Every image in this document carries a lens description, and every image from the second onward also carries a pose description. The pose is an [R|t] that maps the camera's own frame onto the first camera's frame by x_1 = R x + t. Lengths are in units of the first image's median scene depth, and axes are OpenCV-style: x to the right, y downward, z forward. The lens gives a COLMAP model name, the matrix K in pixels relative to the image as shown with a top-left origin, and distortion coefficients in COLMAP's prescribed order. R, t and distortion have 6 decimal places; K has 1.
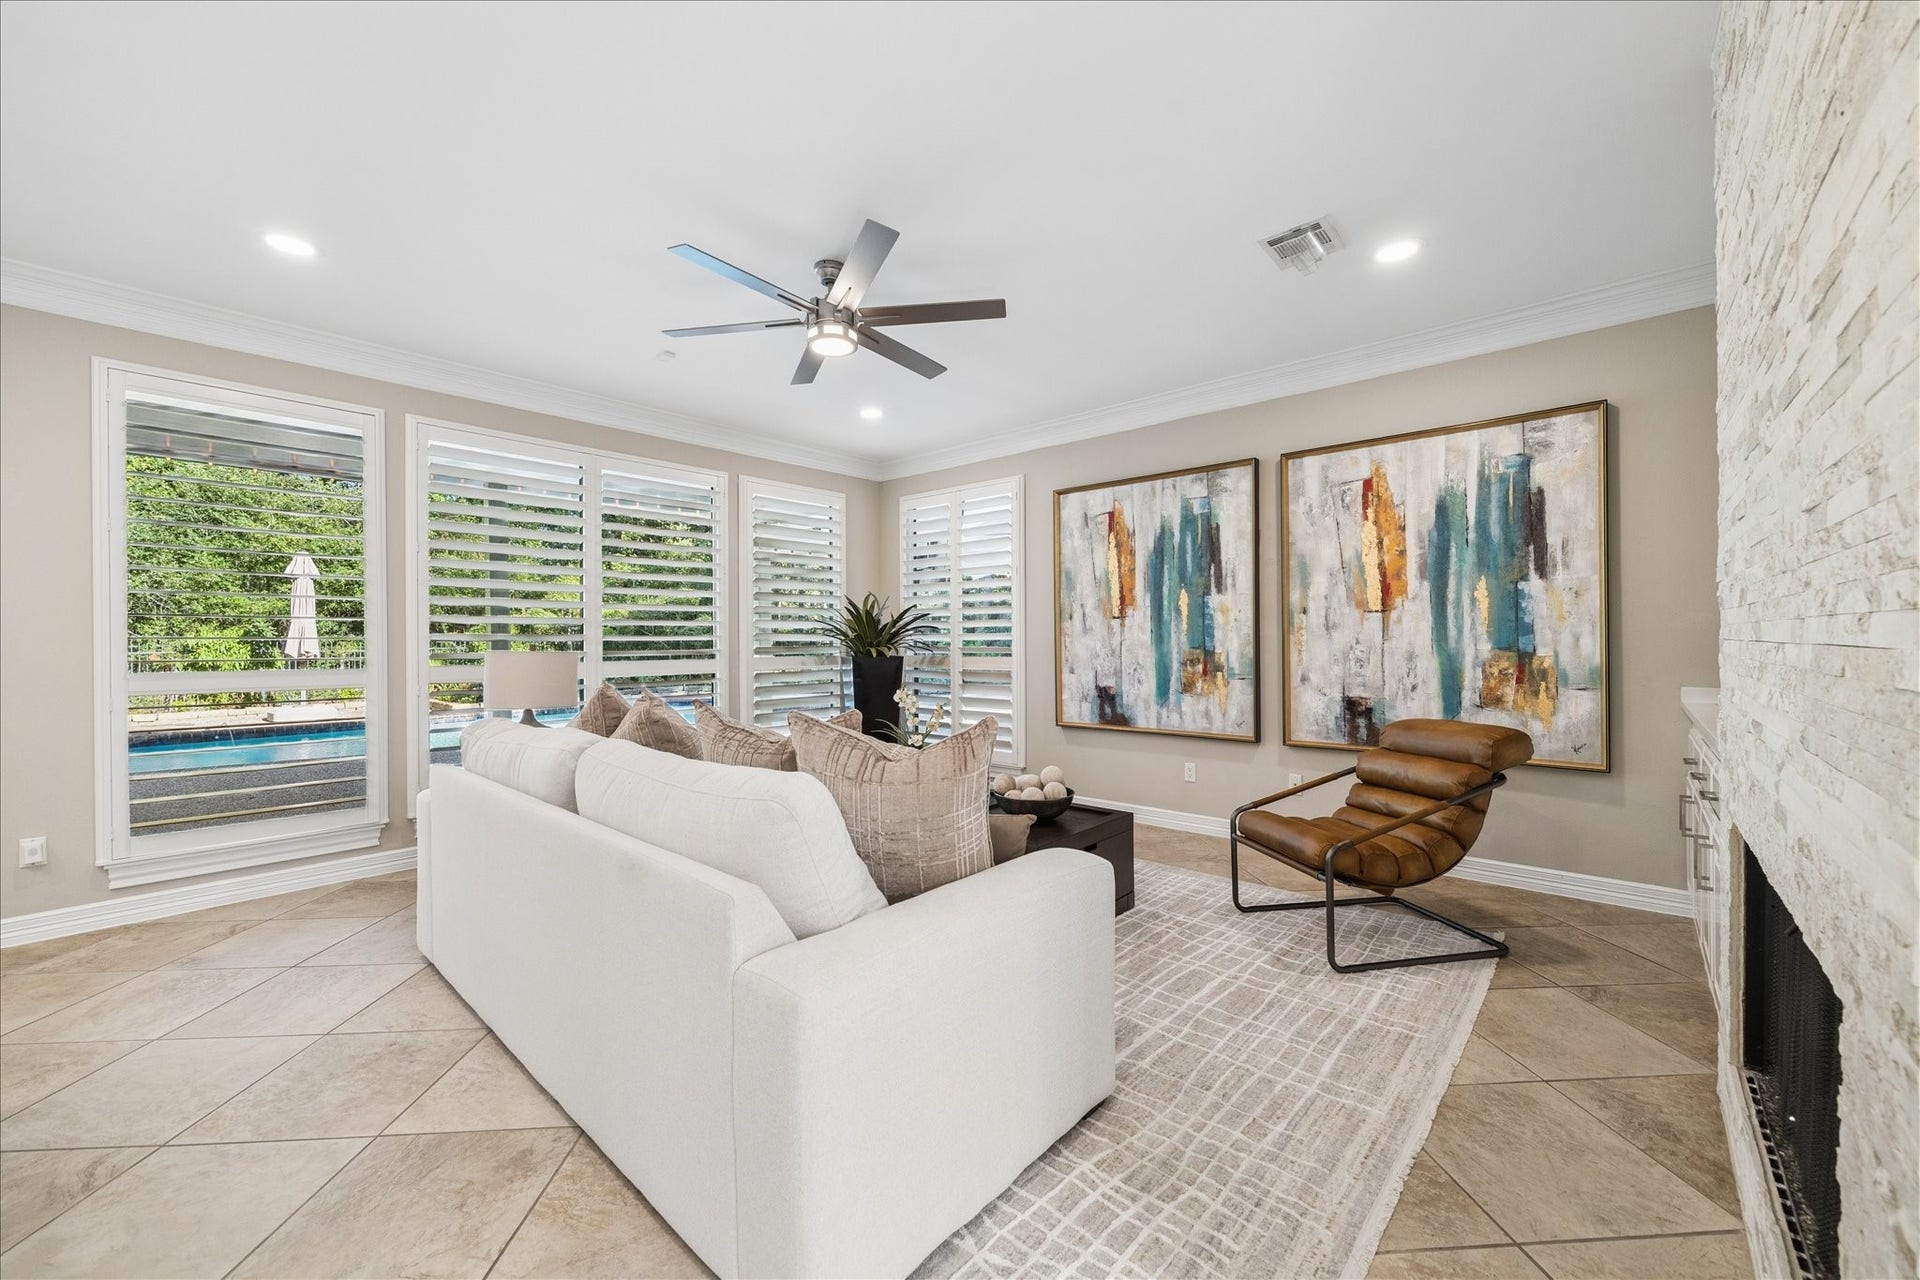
lens RADIAL K [[737.6, 0, 961.1], [0, 737.6, 637.2], [0, 0, 1]] dist [0.001642, 0.000091]
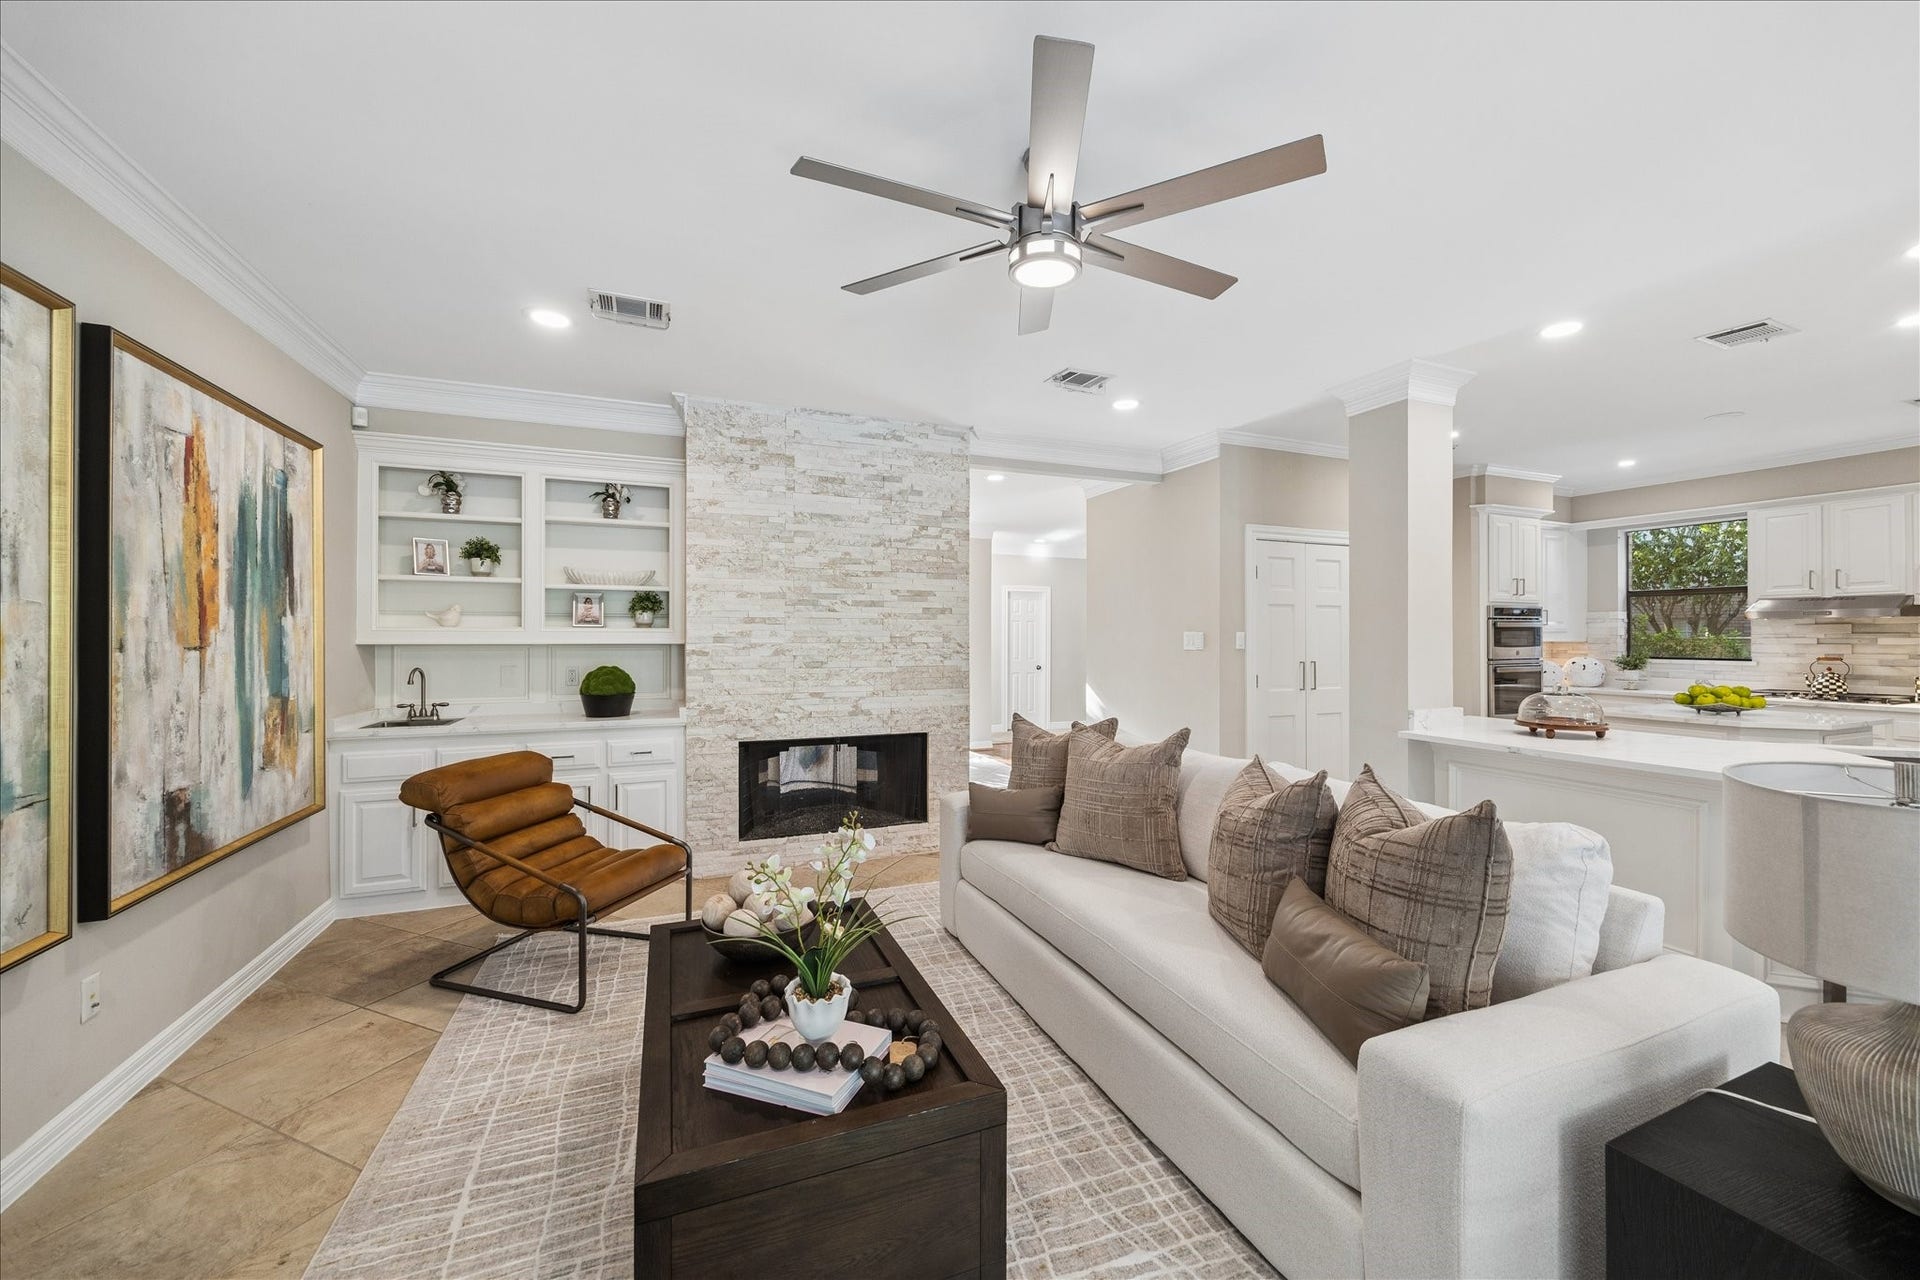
lens RADIAL K [[737.6, 0, 965.1], [0, 737.6, 639.8], [0, 0, 1]] dist [0.001642, 0.000091]
pose [[-0.898592, 0.003327, 0.438773, -0.310840], [0.003179, 0.999994, -0.001071, -0.039397], [-0.438774, 0.000433, -0.898597, 1.266752]]
